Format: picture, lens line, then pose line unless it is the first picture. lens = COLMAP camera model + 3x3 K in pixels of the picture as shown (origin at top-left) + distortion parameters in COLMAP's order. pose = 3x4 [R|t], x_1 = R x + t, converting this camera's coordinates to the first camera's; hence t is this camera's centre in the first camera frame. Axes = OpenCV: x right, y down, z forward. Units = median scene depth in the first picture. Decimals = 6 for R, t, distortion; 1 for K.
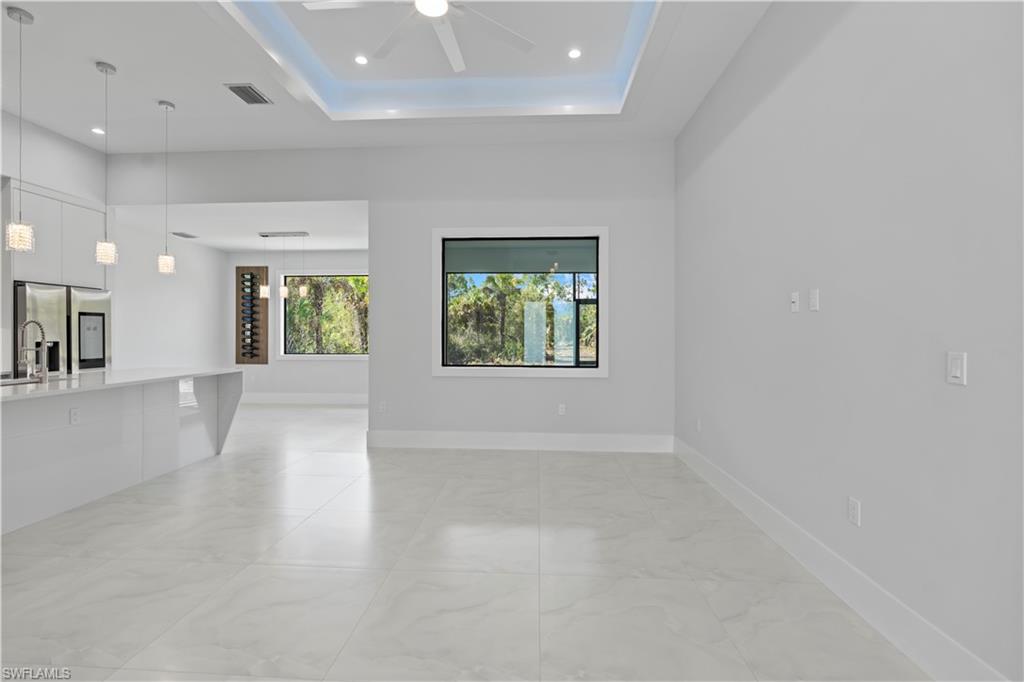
lens RADIAL K [[463.0, 0, 507.2], [0, 463.0, 337.7], [0, 0, 1]] dist [-0.000195, 0.000635]
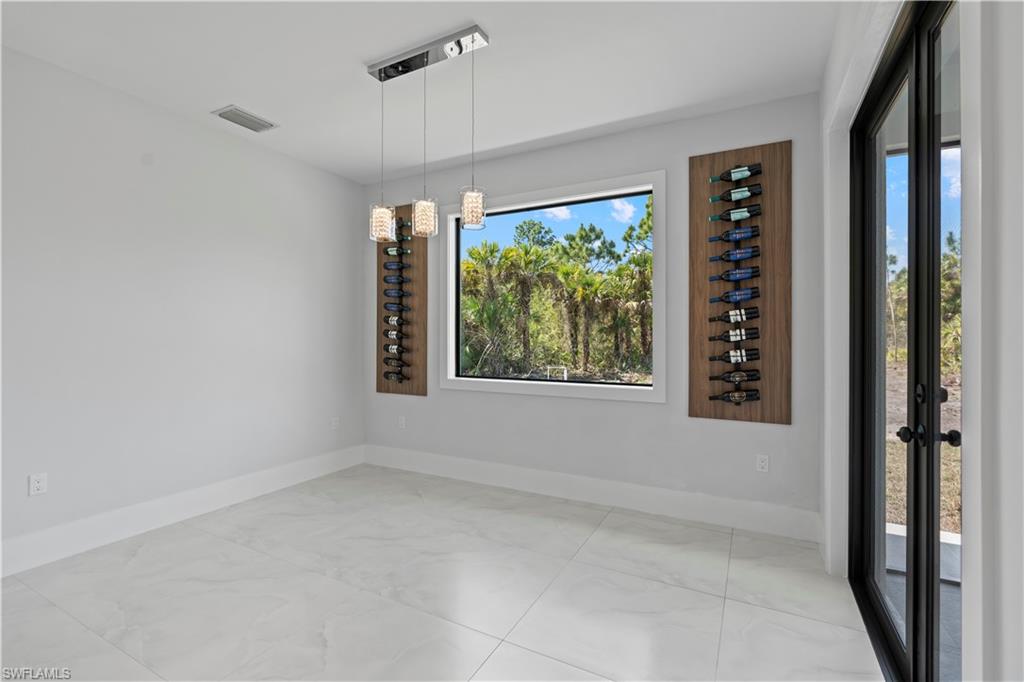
lens RADIAL K [[463.0, 0, 507.2], [0, 463.0, 337.7], [0, 0, 1]] dist [-0.000195, 0.000635]
pose [[0.909197, -0.001228, -0.416365, -0.228857], [-0.000156, 0.999995, -0.003289, -0.004363], [0.416367, 0.003056, 0.909191, 0.581900]]
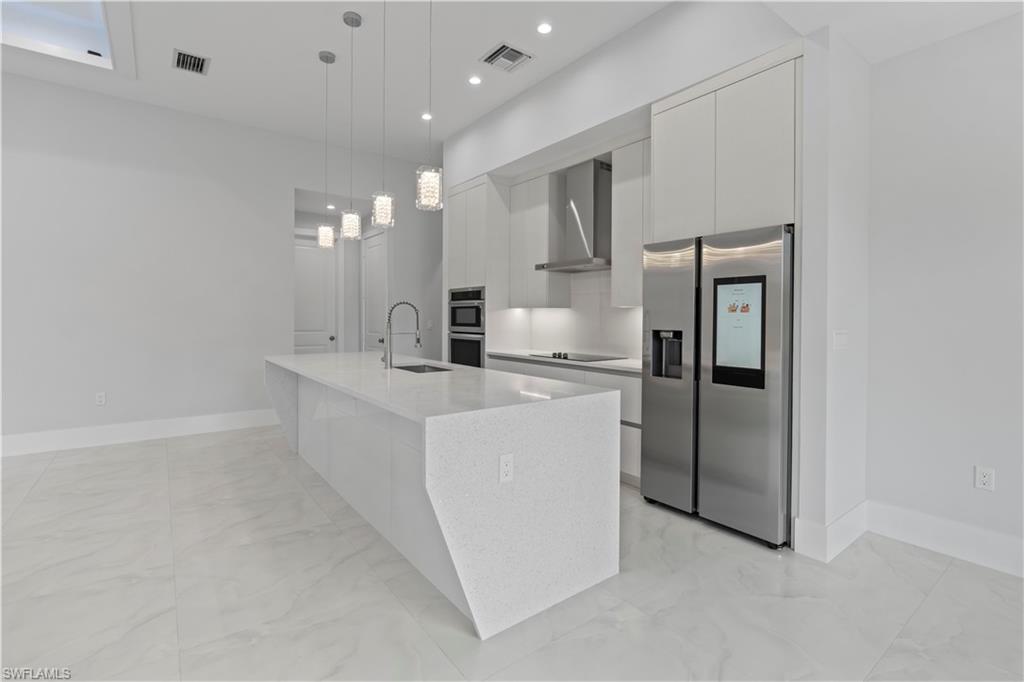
lens RADIAL K [[471.9, 0, 512.2], [0, 471.9, 320.1], [0, 0, 1]] dist [-0.001586, 0.000037]
pose [[-0.757596, -0.003733, -0.652713, -0.226755], [-0.013639, 0.999856, 0.010113, -0.005299], [0.652581, 0.016564, -0.757538, 0.757597]]
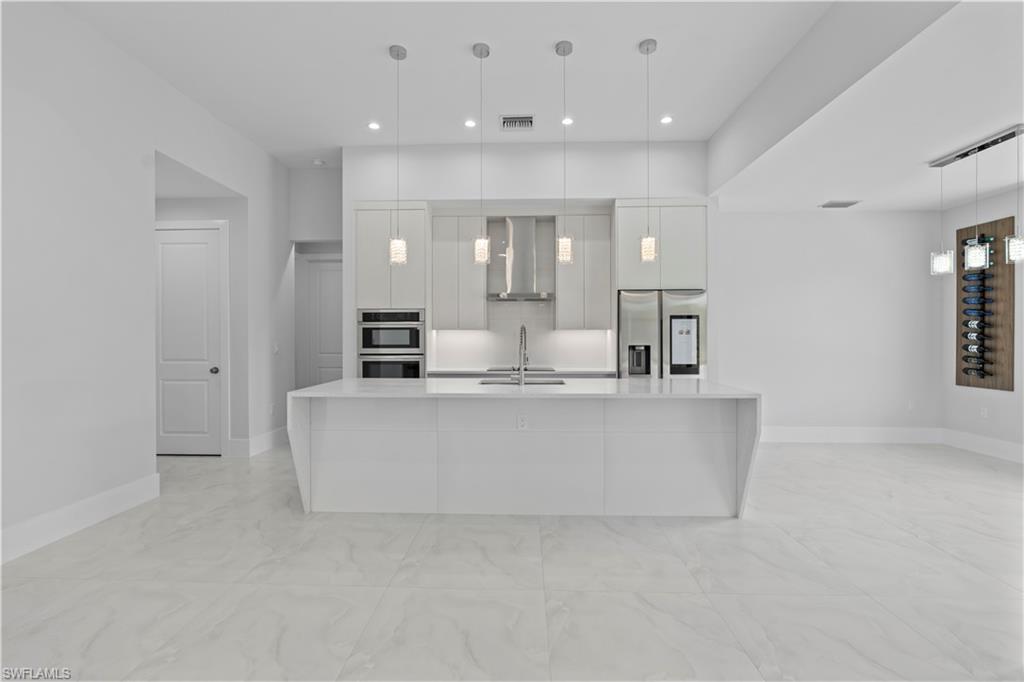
lens RADIAL K [[463.0, 0, 507.2], [0, 463.0, 337.7], [0, 0, 1]] dist [-0.000195, 0.000635]
pose [[0.034728, -0.002354, -0.999394, 0.019677], [-0.005539, 0.999981, -0.002548, -0.002597], [0.999381, 0.005624, 0.034715, 0.373558]]
